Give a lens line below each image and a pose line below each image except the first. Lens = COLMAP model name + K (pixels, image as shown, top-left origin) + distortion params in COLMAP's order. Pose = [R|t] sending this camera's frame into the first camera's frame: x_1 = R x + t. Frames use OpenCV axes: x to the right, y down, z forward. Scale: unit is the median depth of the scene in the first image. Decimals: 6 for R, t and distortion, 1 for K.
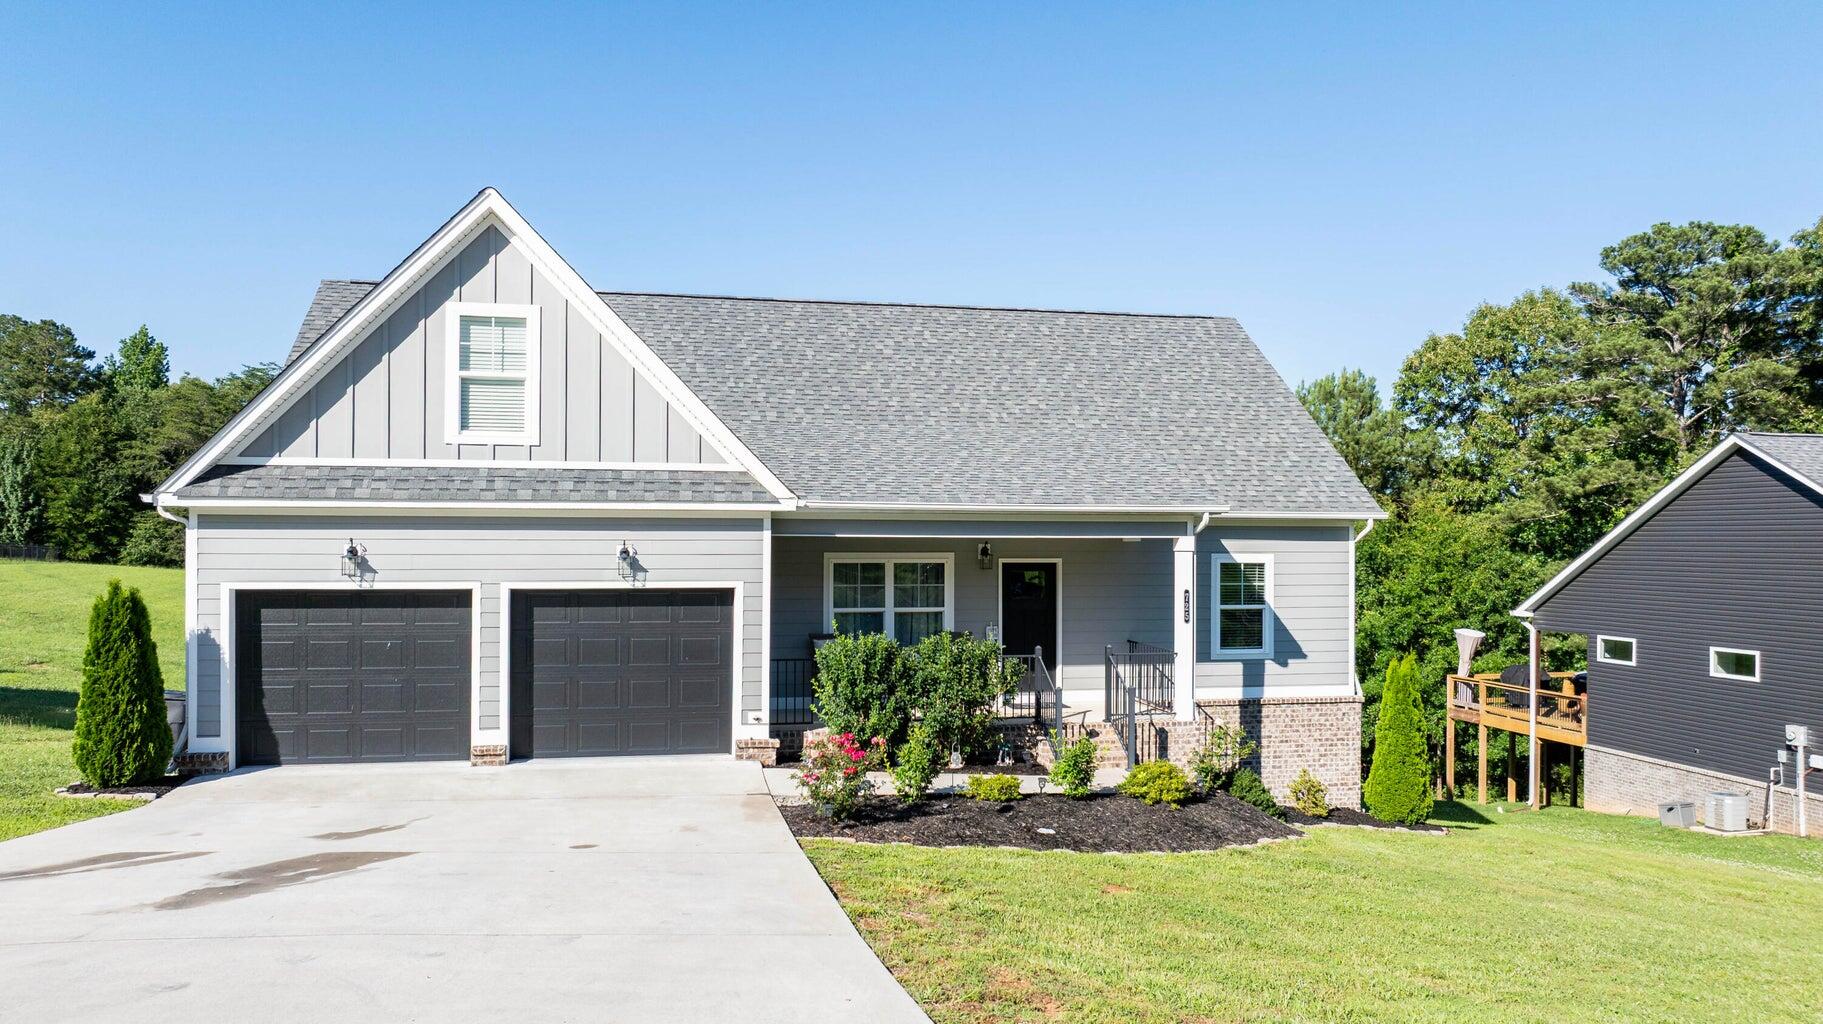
lens RADIAL K [[1243.3, 0, 958.5], [0, 1243.3, 549.6], [0, 0, 1]] dist [-0.009616, -0.001637]
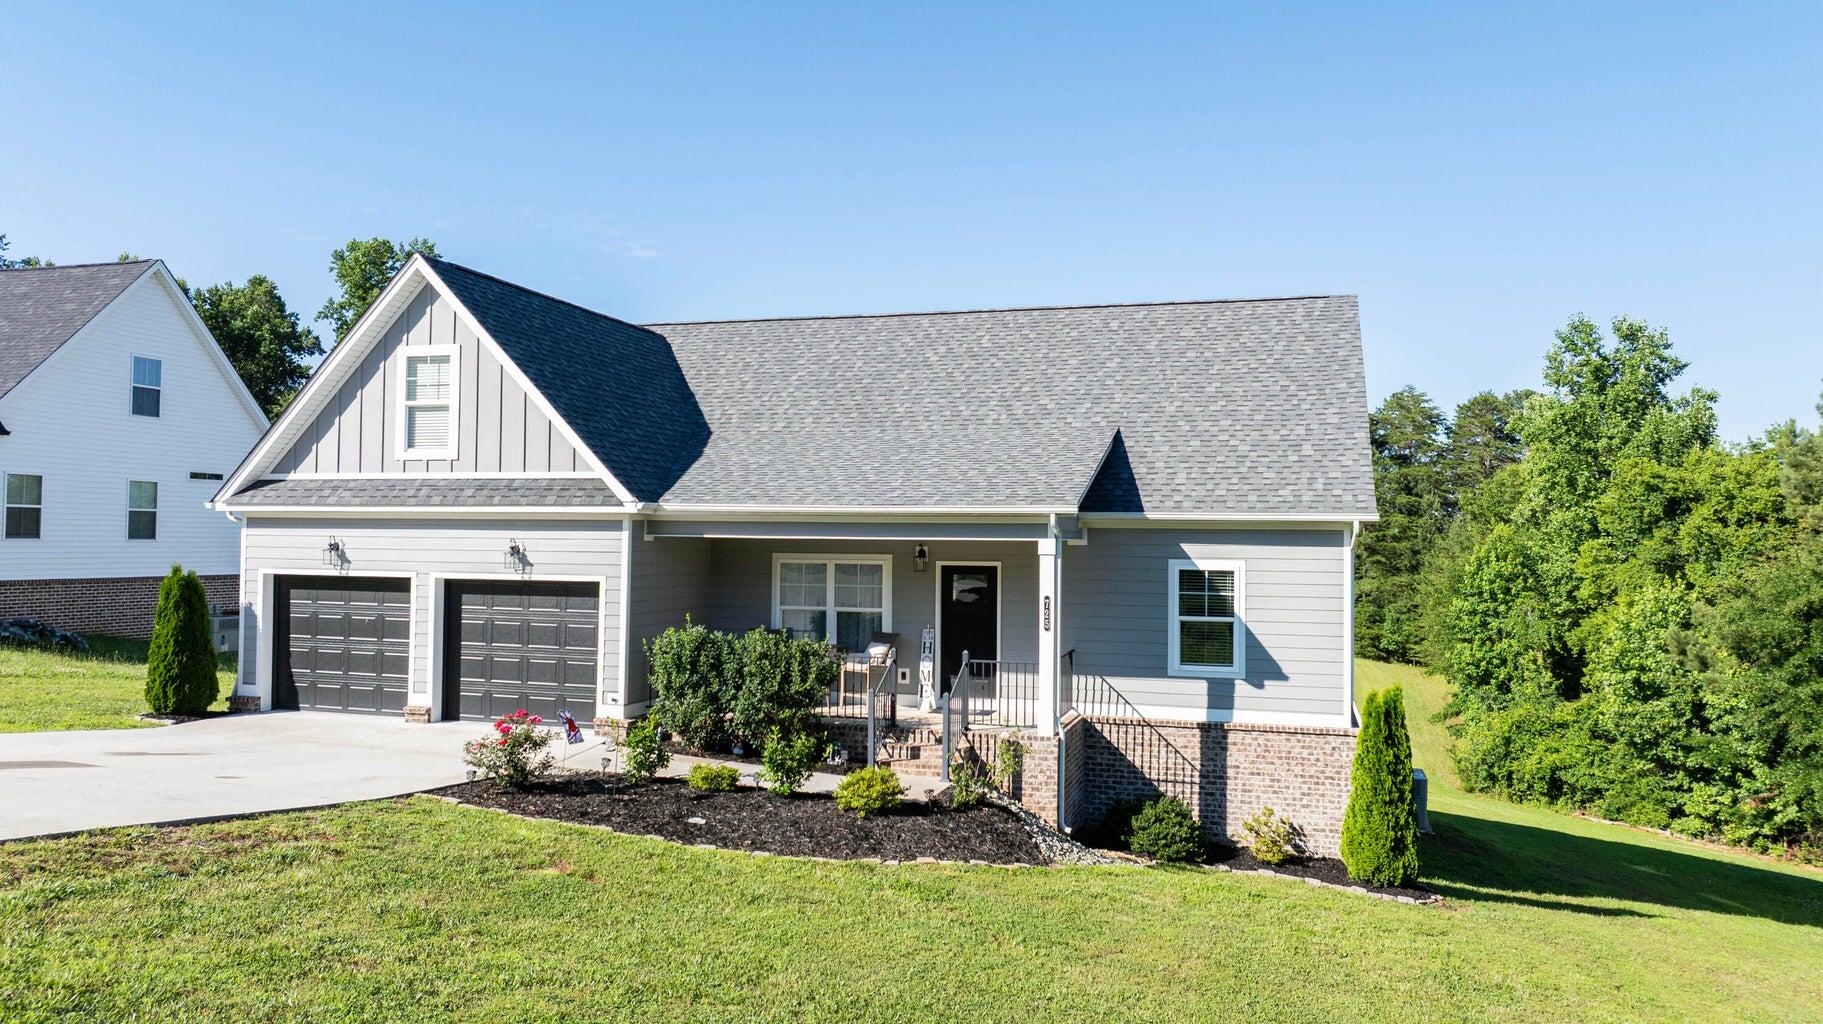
lens RADIAL K [[1243.3, 0, 916.5], [0, 1243.3, 509.3], [0, 0, 1]] dist [-0.009616, -0.001637]
pose [[0.886290, -0.005551, -0.463098, 0.599291], [-0.012190, 0.999302, -0.035308, 0.001608], [0.462971, 0.036938, 0.885604, 0.134592]]
